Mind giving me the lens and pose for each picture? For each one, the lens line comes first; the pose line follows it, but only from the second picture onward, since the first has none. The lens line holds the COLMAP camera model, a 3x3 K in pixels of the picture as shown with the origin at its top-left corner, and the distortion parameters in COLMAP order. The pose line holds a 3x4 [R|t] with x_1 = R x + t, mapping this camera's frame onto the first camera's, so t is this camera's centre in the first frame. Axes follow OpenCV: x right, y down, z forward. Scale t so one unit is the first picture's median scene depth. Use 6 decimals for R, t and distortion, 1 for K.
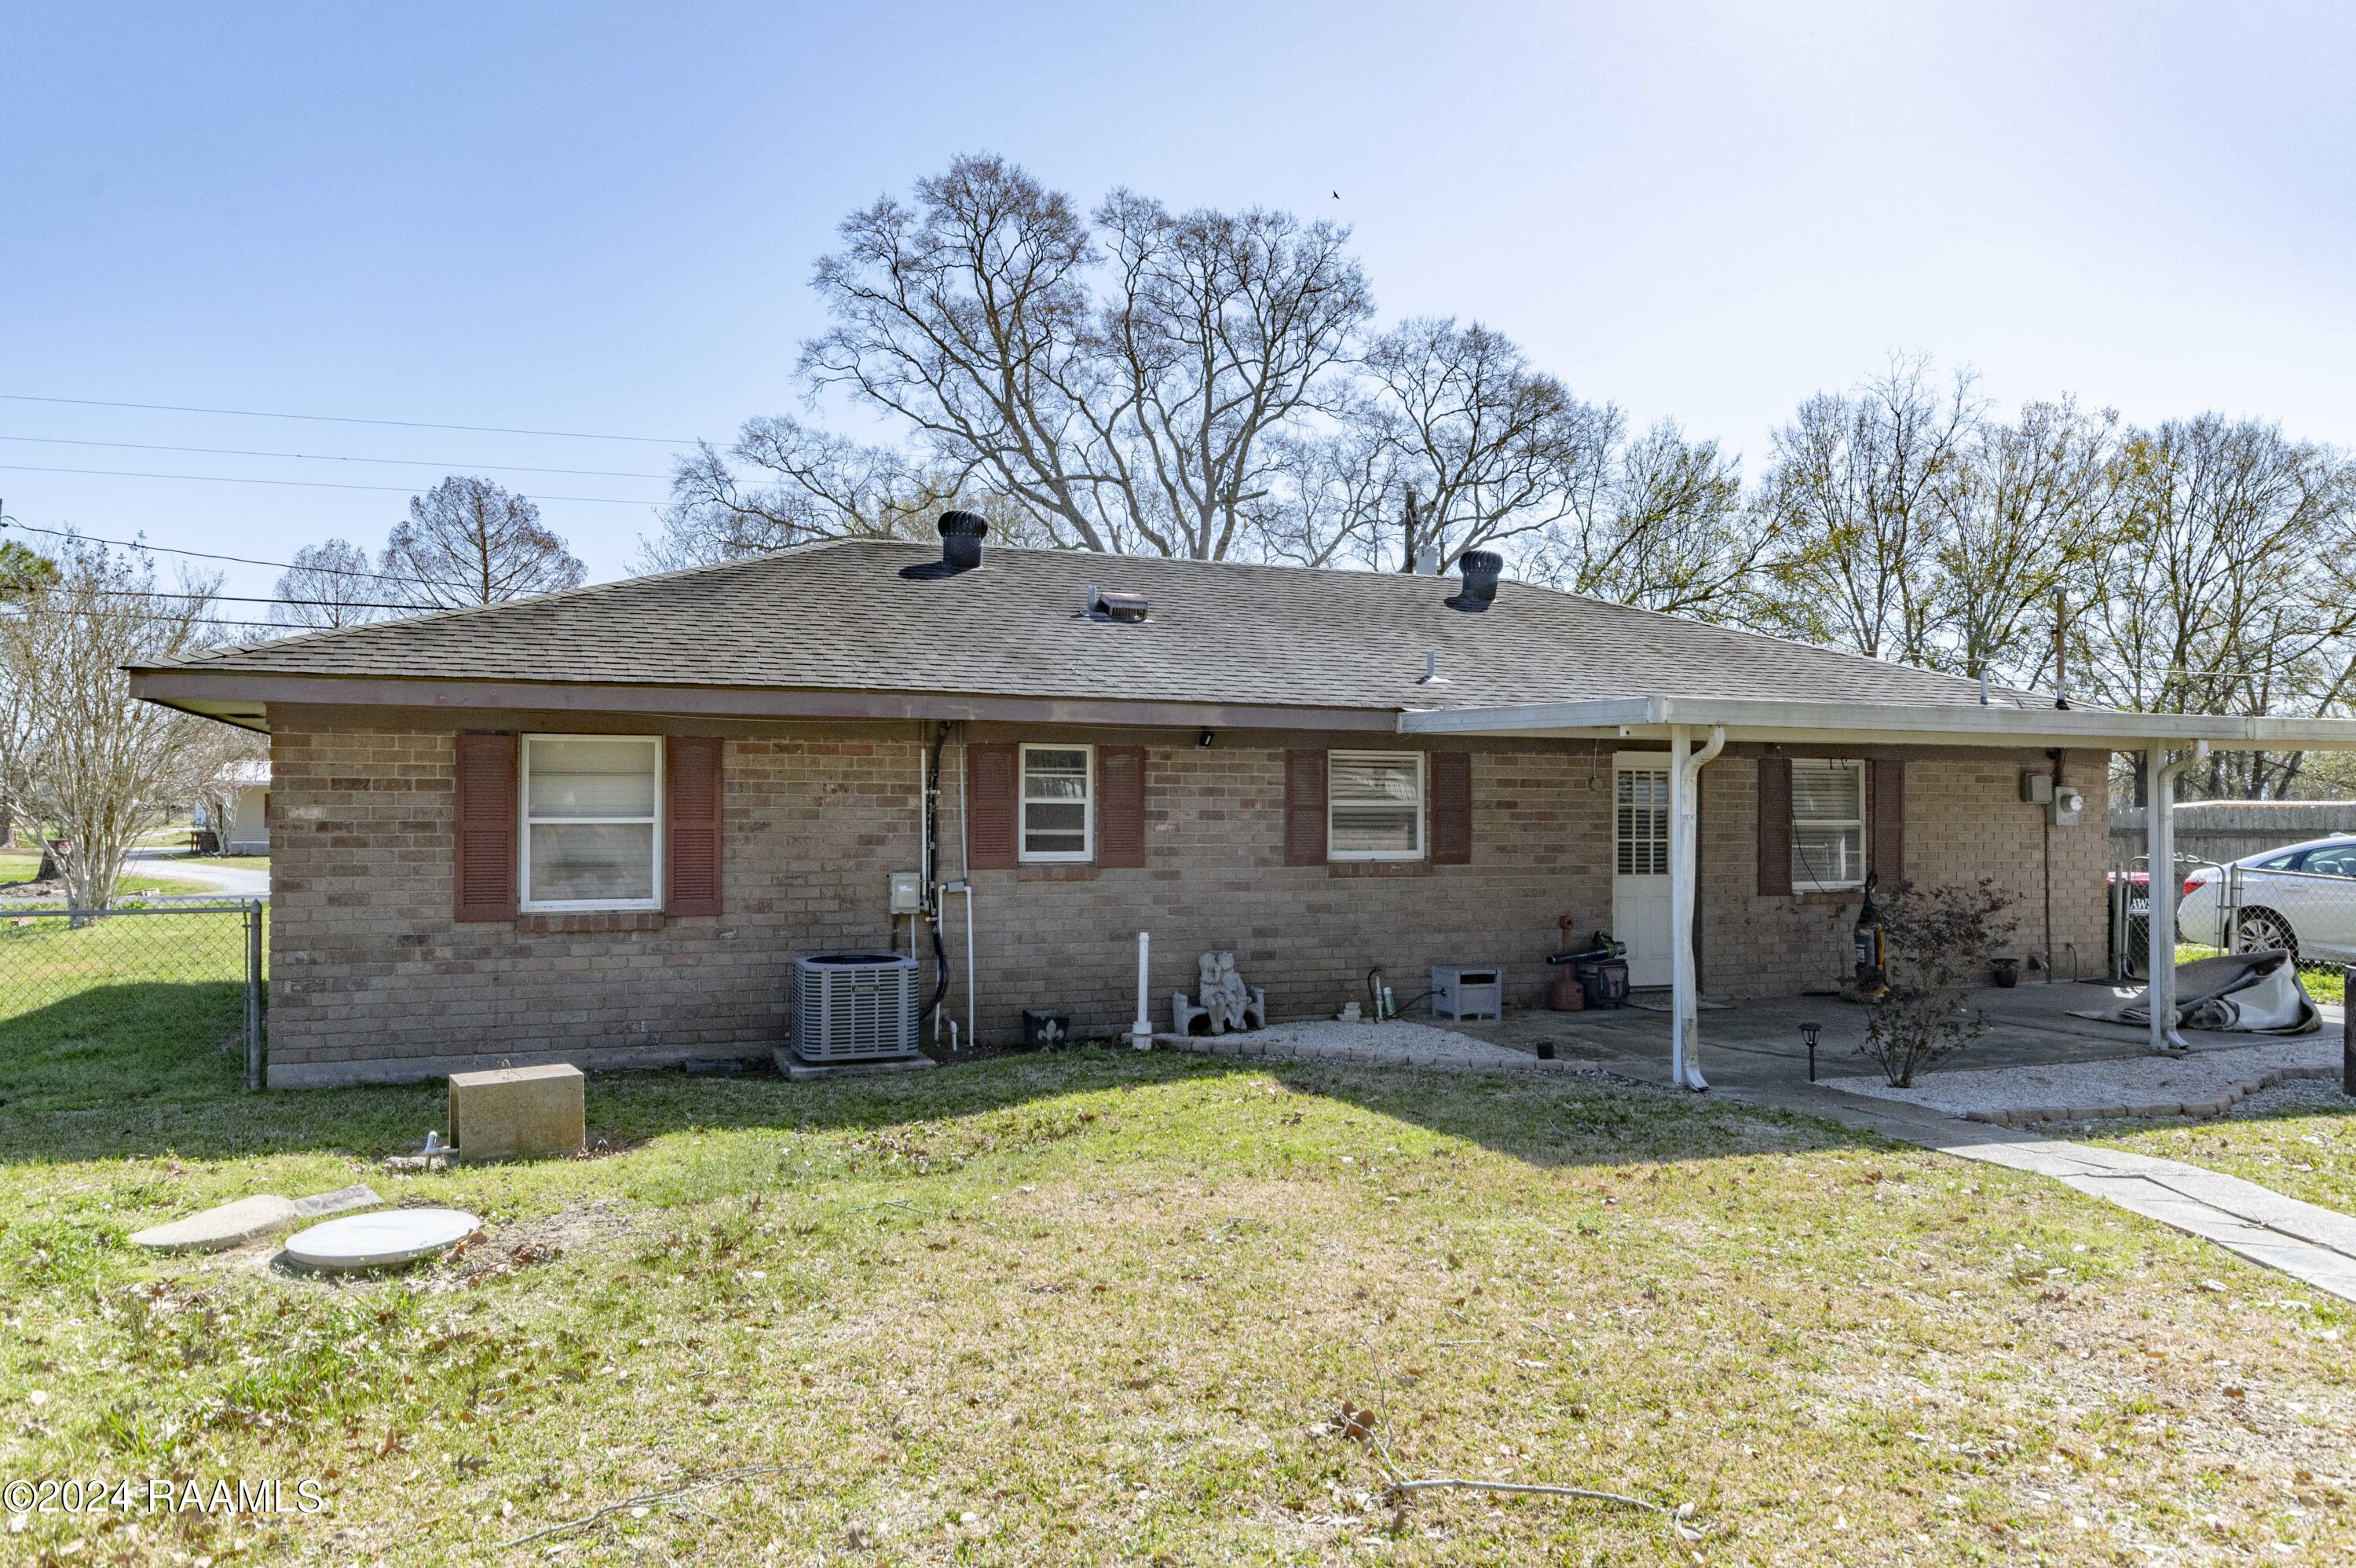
lens RADIAL K [[1614.1, 0, 1181.7], [0, 1614.1, 783.0], [0, 0, 1]] dist [0.004240, 0.005169]
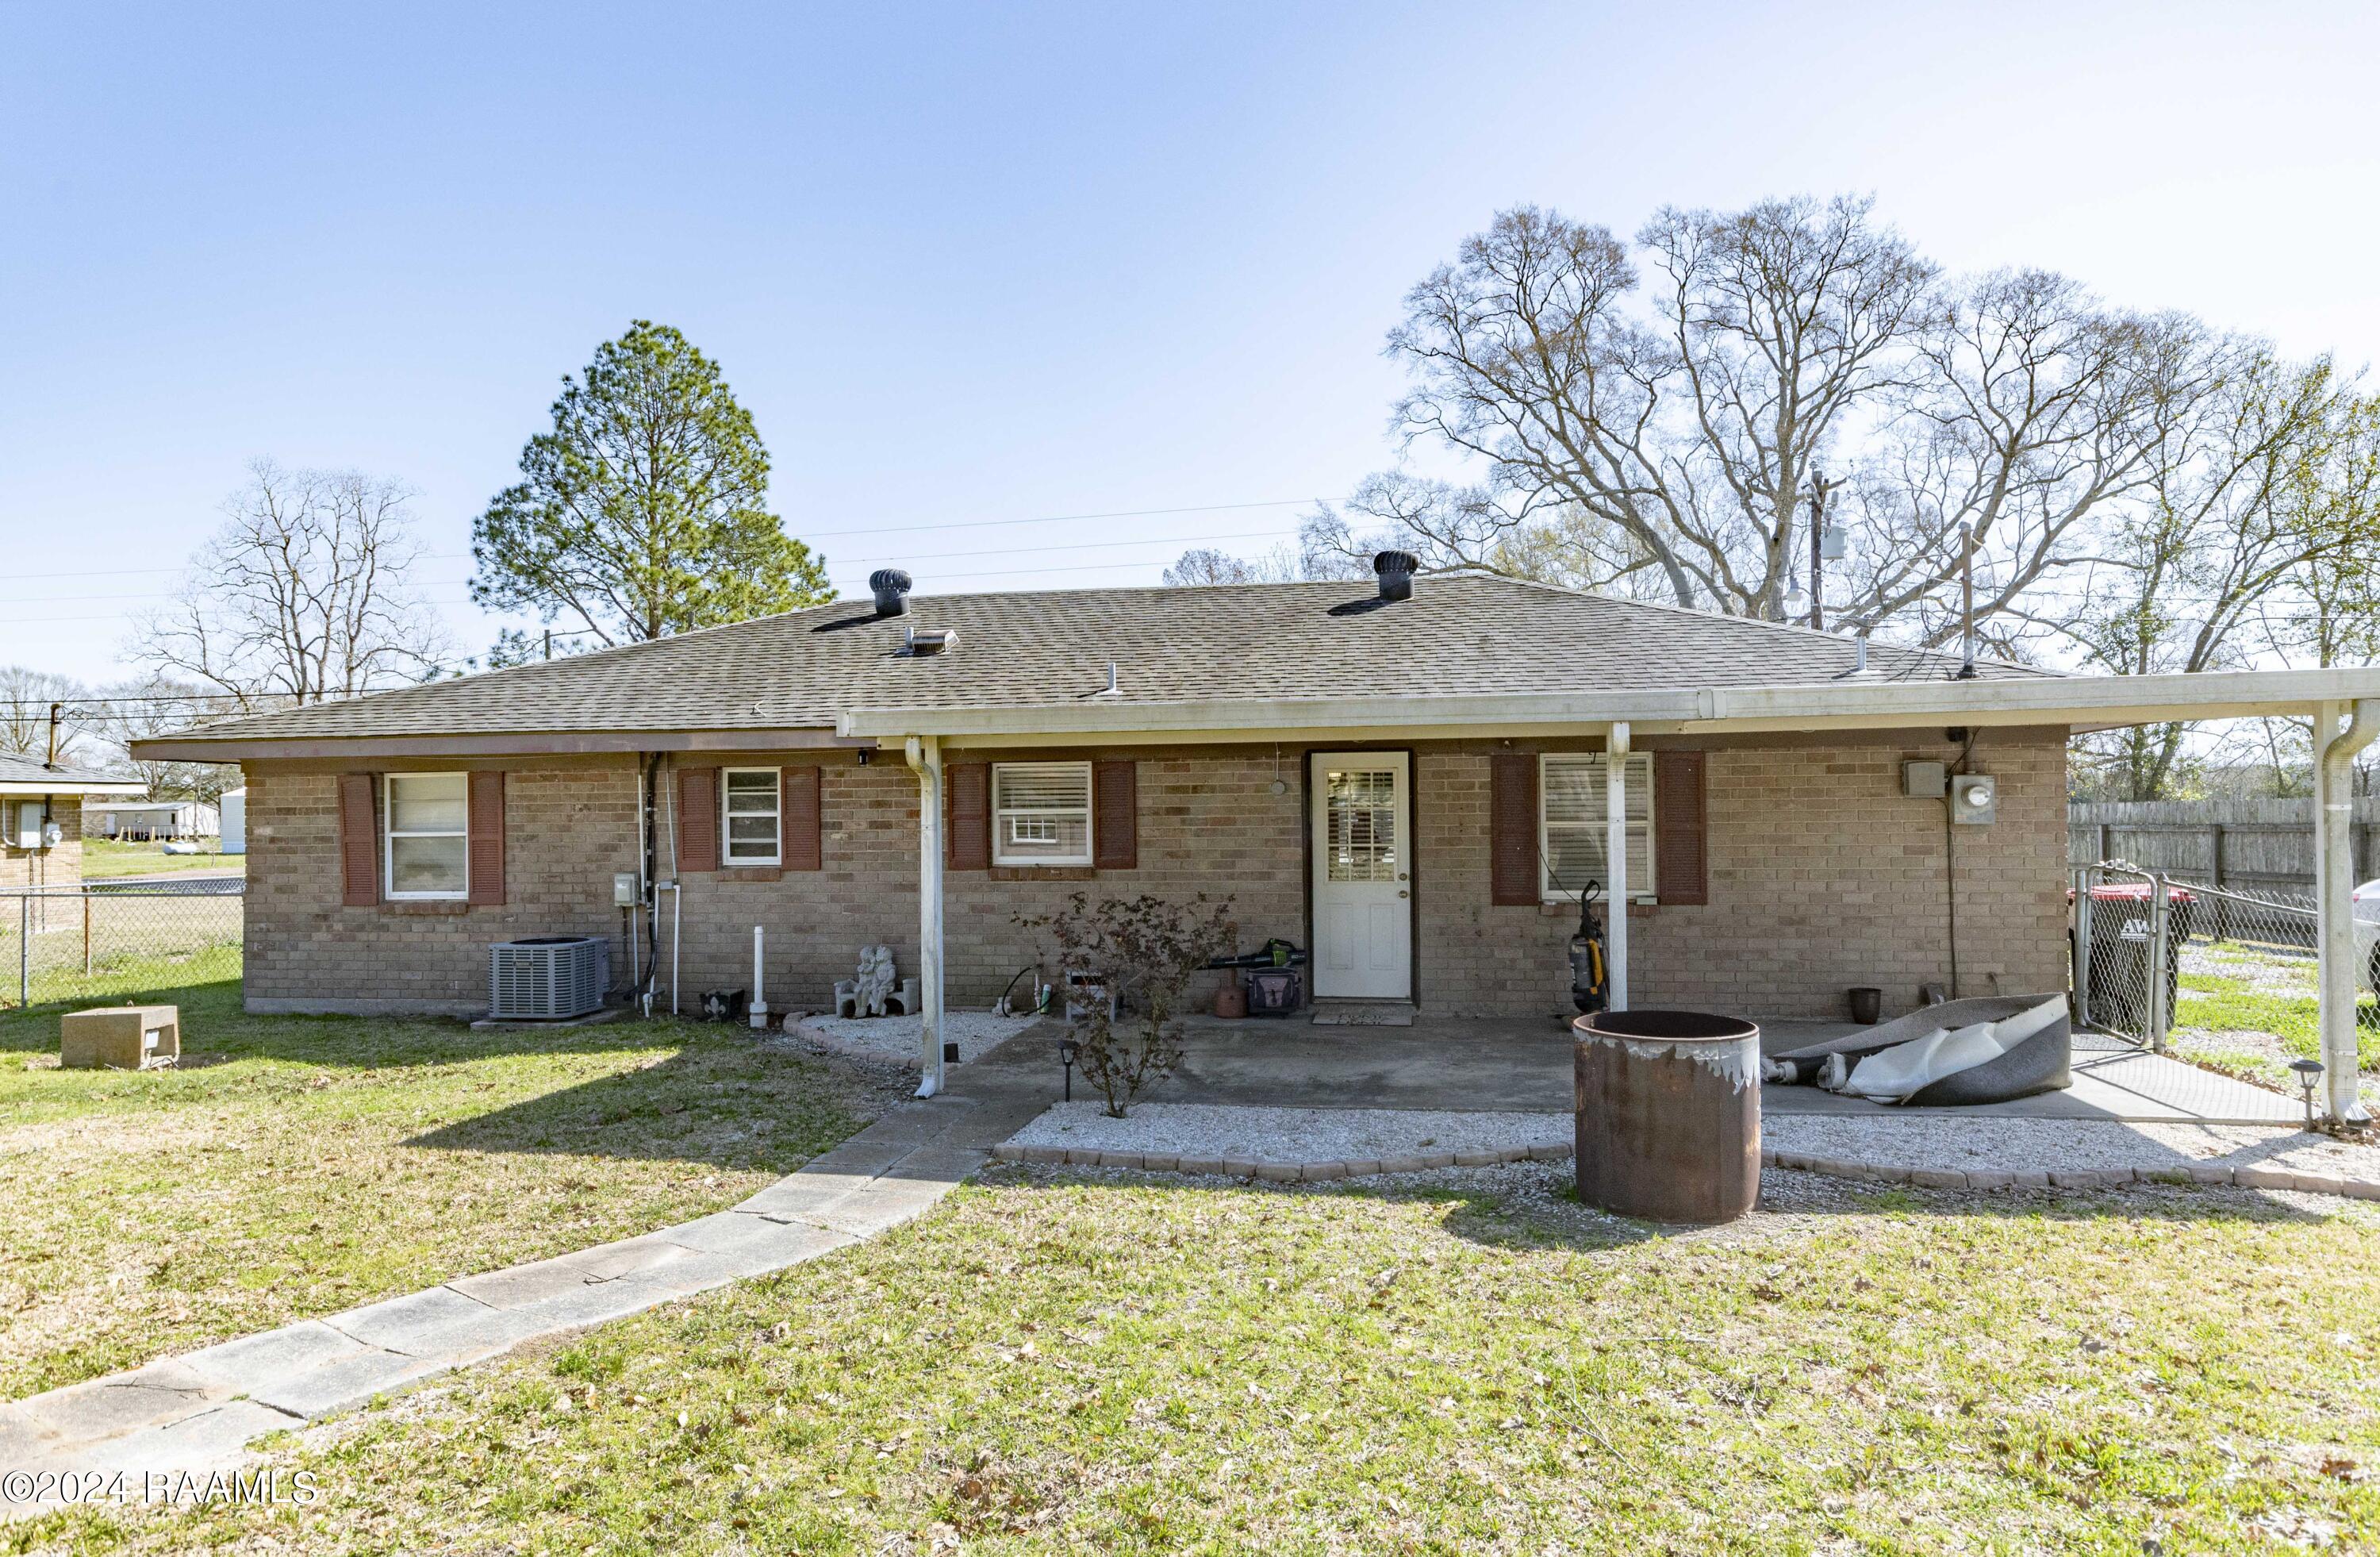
lens RADIAL K [[1416.4, 0, 1190.6], [0, 1416.4, 791.3], [0, 0, 1]] dist [0.004378, 0.000699]
pose [[0.857329, -0.020107, -0.514375, 0.719909], [0.023065, 0.999734, -0.000637, 0.002024], [0.514251, -0.011318, 0.857565, 0.258548]]
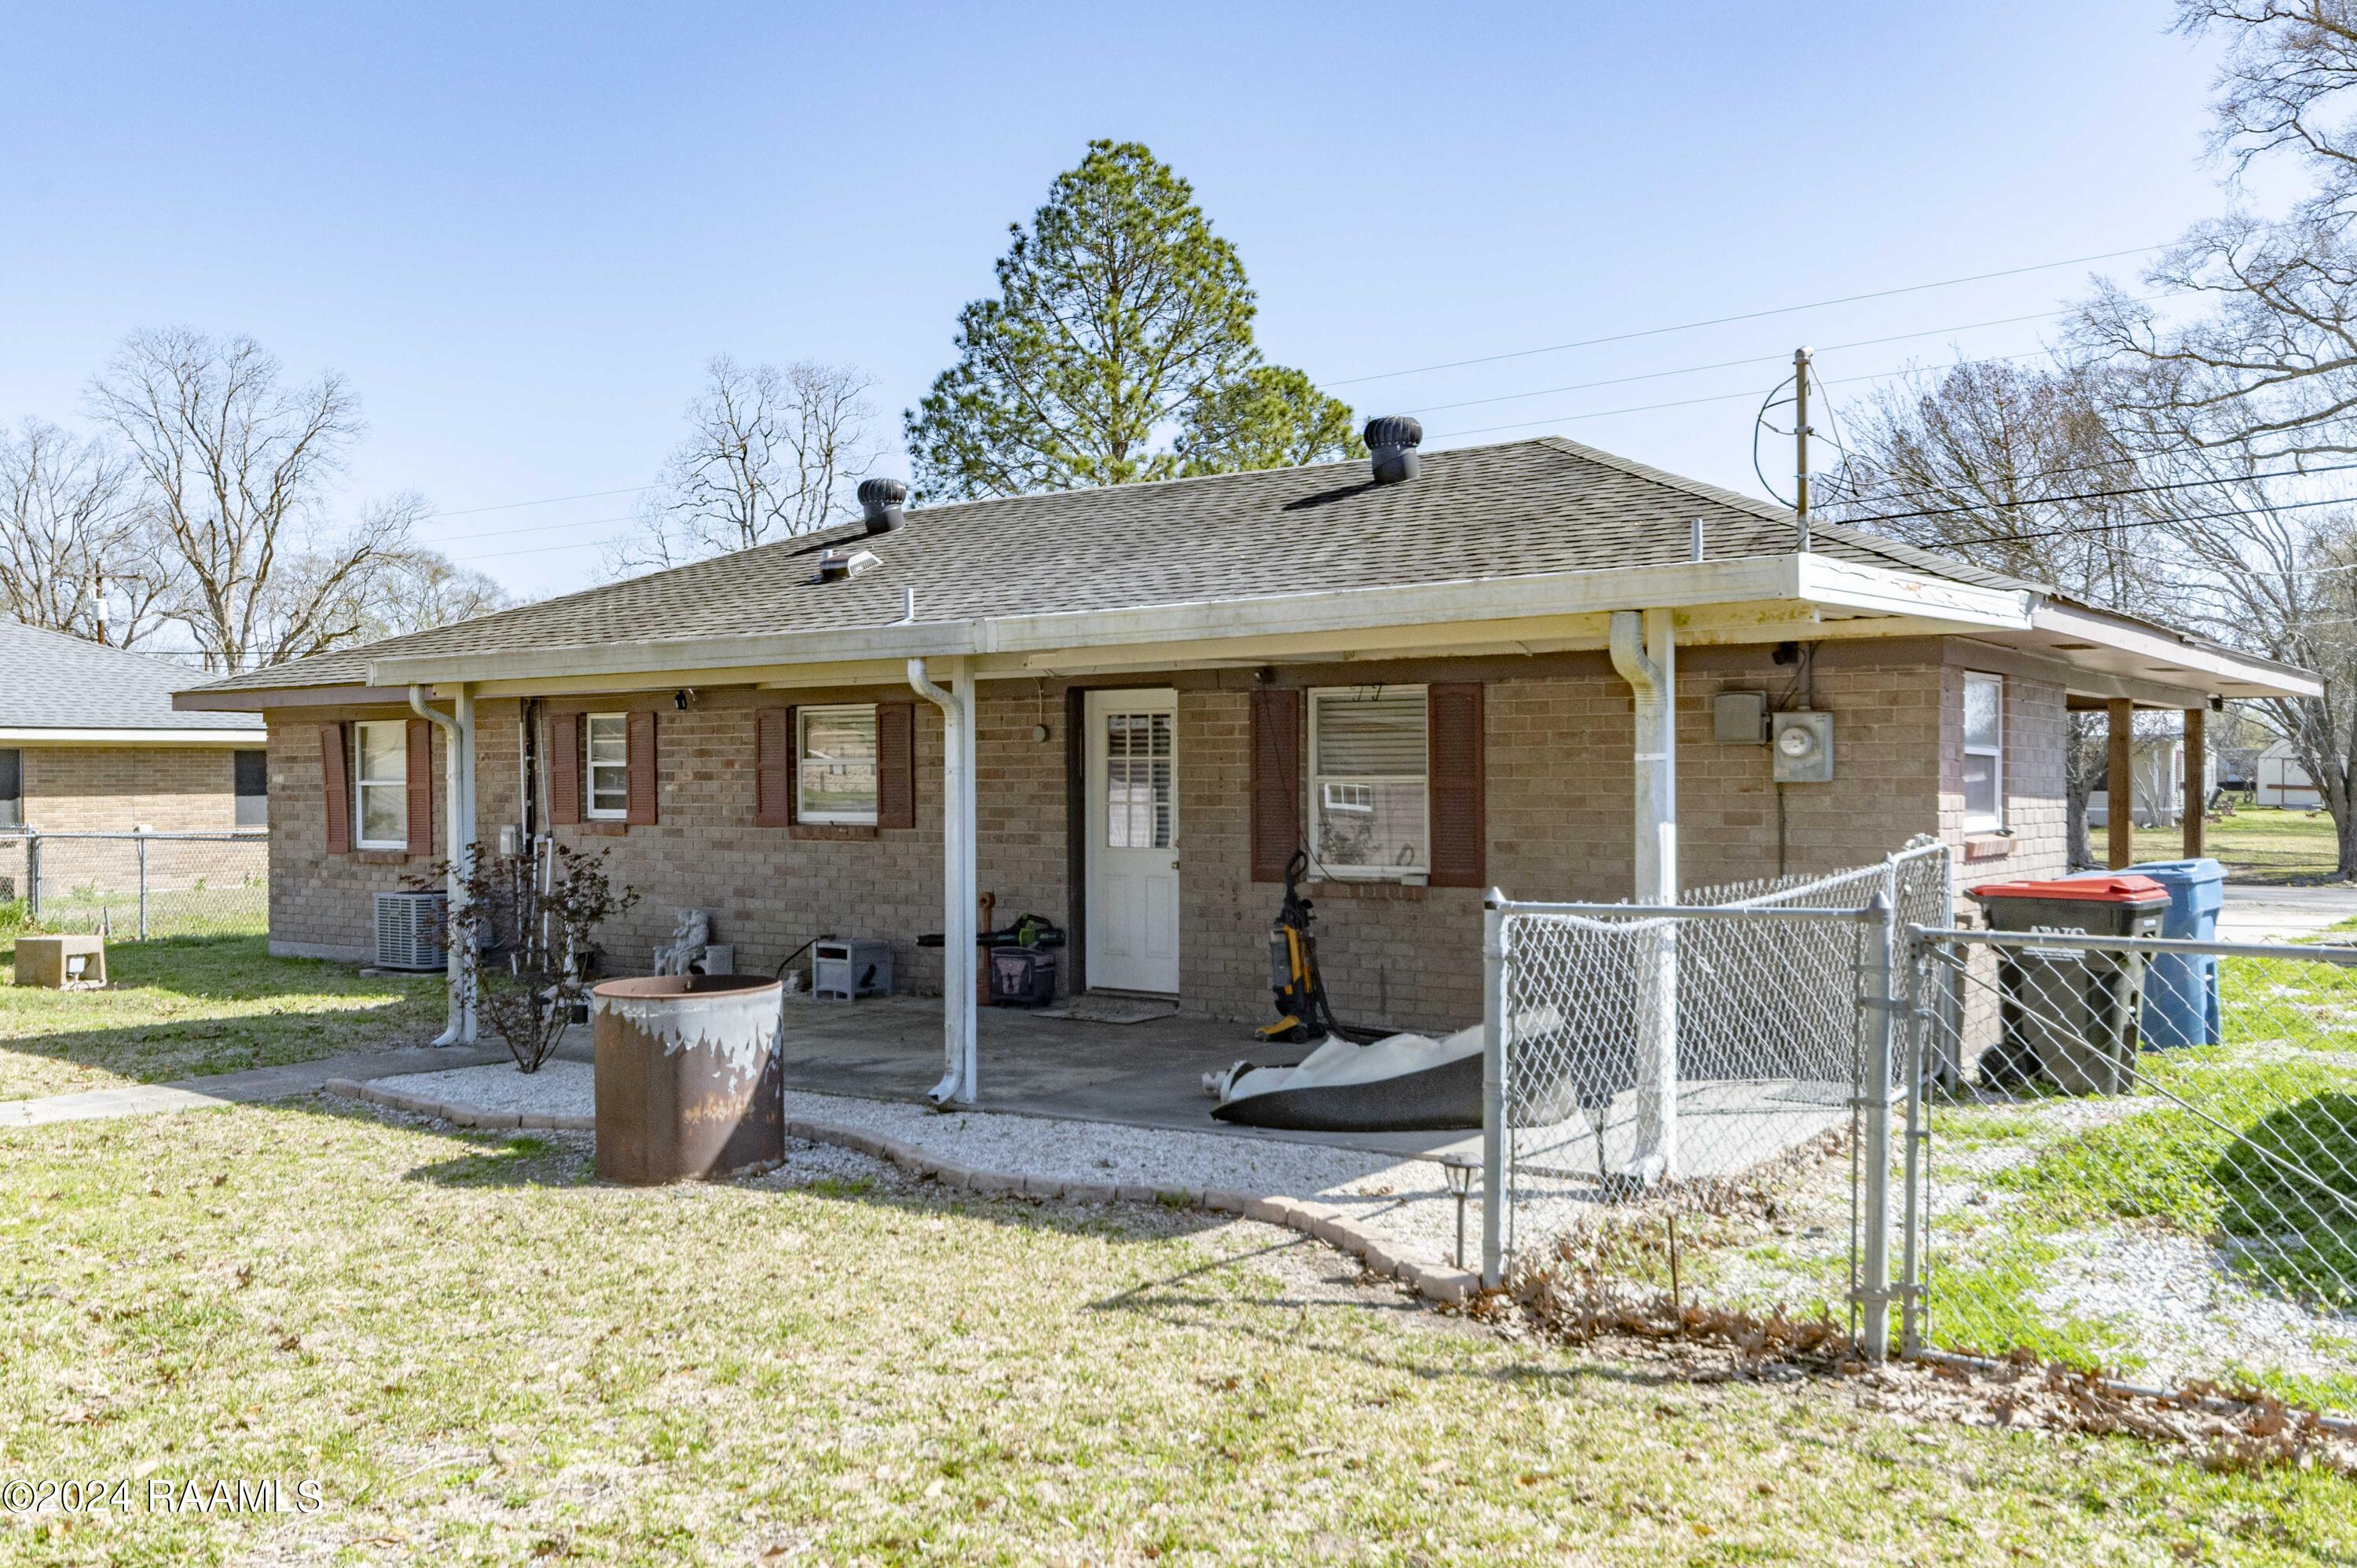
lens RADIAL K [[2044.2, 0, 1174.0], [0, 2044.2, 790.2], [0, 0, 1]] dist [0.001387, 0.002453]
pose [[0.540151, -0.000060, -0.841568, 1.279677], [0.023586, 0.999608, 0.015067, 0.016646], [0.841238, -0.027988, 0.539940, 0.549516]]
